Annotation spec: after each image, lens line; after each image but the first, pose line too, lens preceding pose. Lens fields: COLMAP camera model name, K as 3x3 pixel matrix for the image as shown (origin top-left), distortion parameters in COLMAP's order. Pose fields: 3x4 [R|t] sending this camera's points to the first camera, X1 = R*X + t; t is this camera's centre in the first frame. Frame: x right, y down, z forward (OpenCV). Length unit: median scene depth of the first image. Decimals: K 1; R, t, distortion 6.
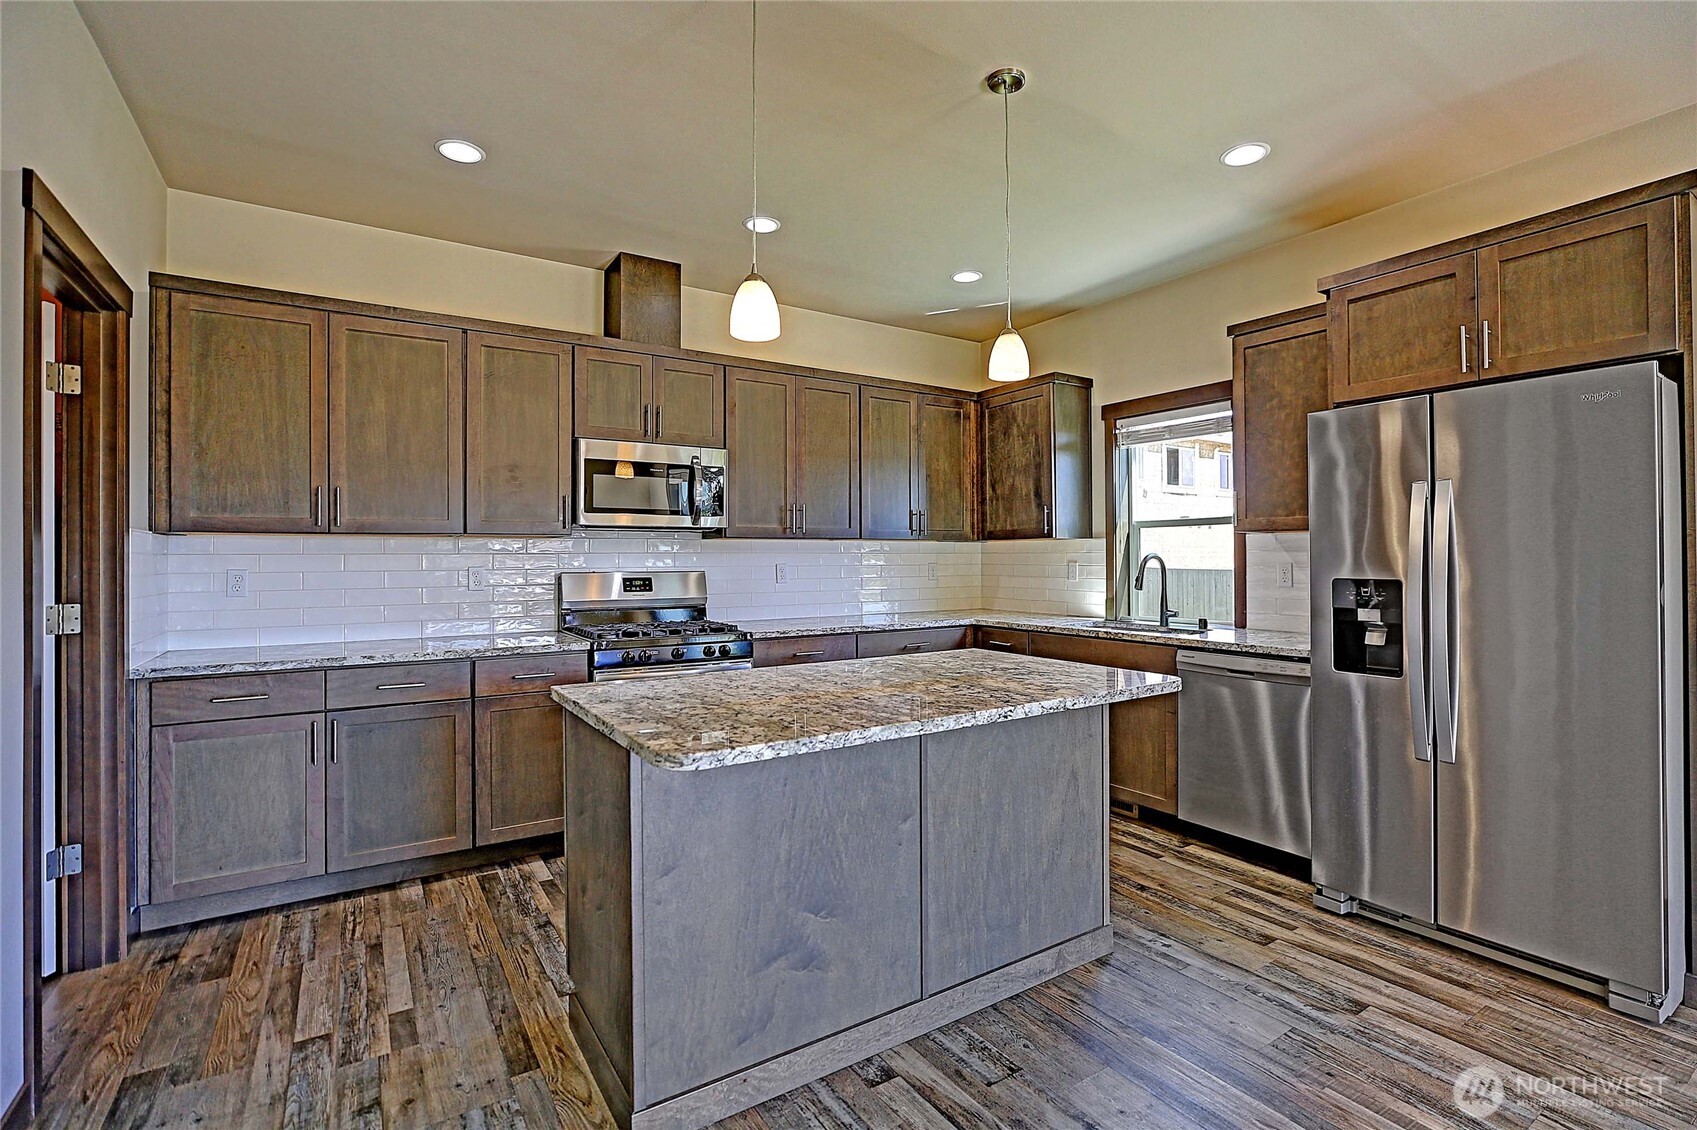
lens RADIAL K [[799.9, 0, 841.5], [0, 799.9, 560.8], [0, 0, 1]] dist [-0.016722, 0.002132]
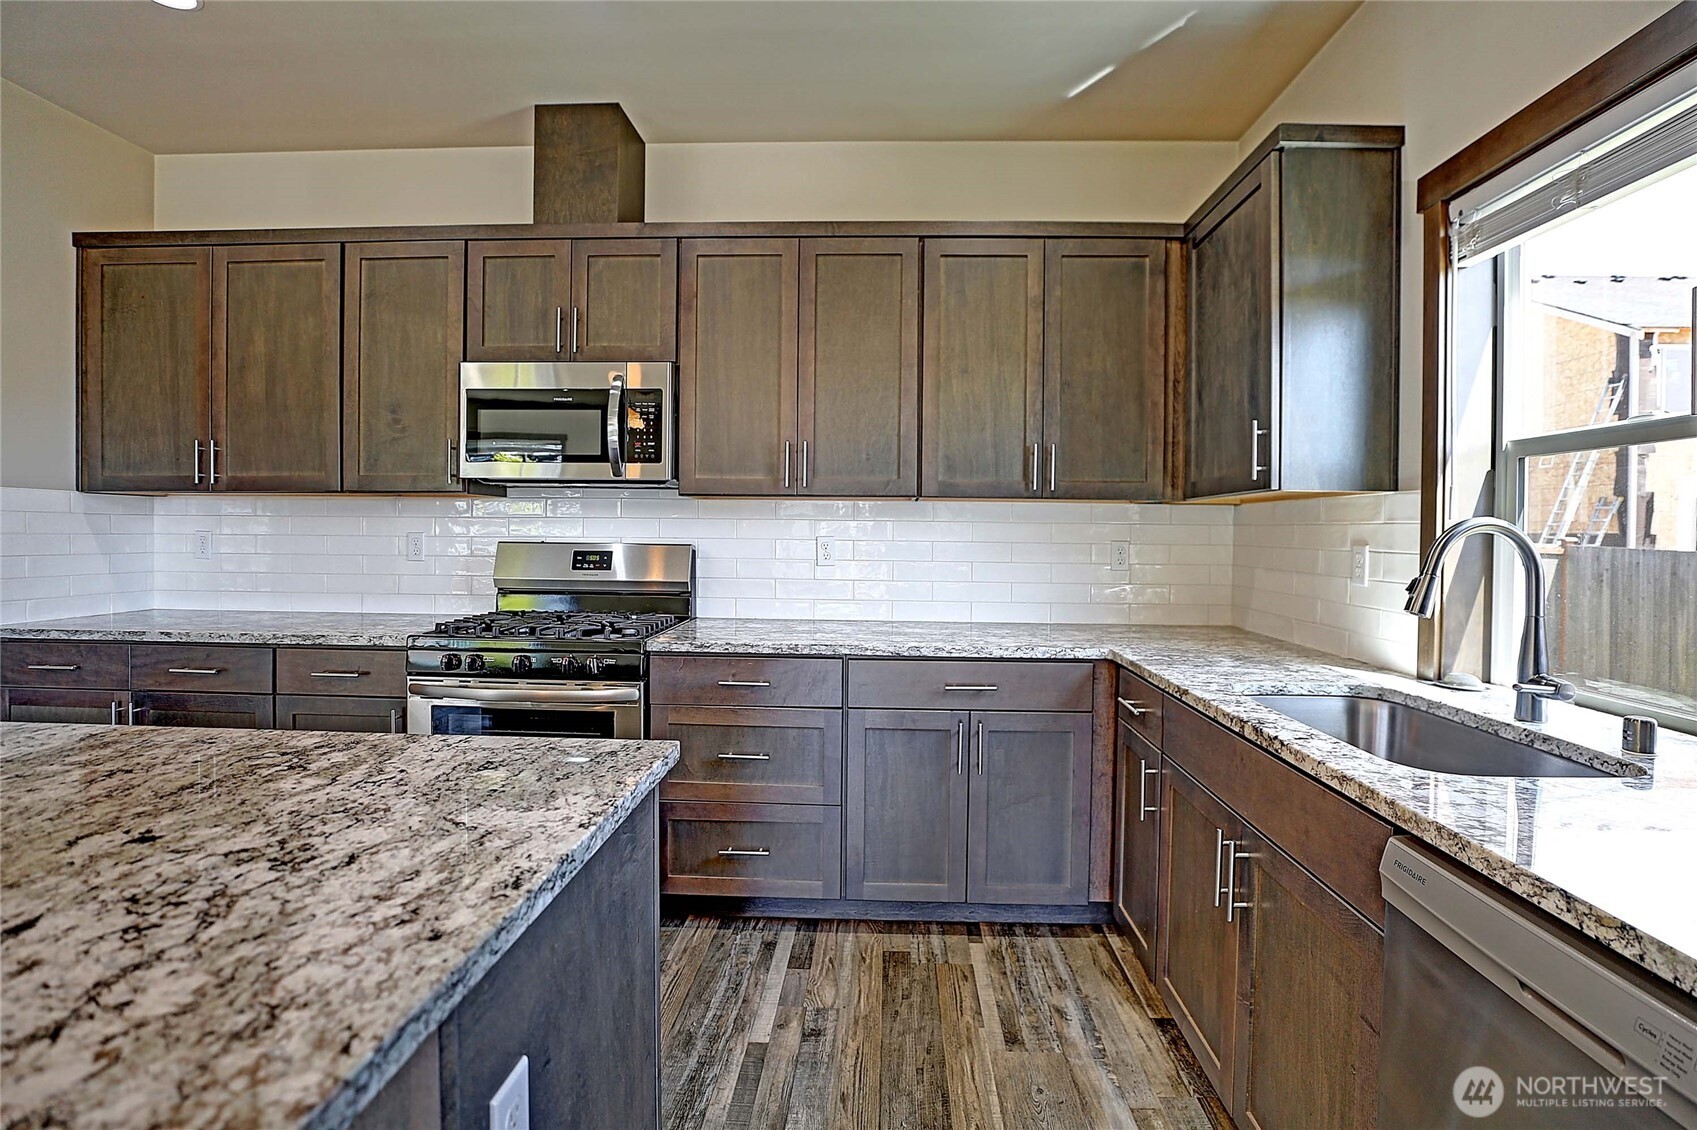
lens RADIAL K [[799.9, 0, 852.9], [0, 799.9, 546.3], [0, 0, 1]] dist [-0.016722, 0.002132]
pose [[0.814710, 0.025237, -0.579319, 0.375891], [-0.015569, 0.999644, 0.021652, -0.002759], [0.579660, -0.008621, 0.814813, 0.546236]]
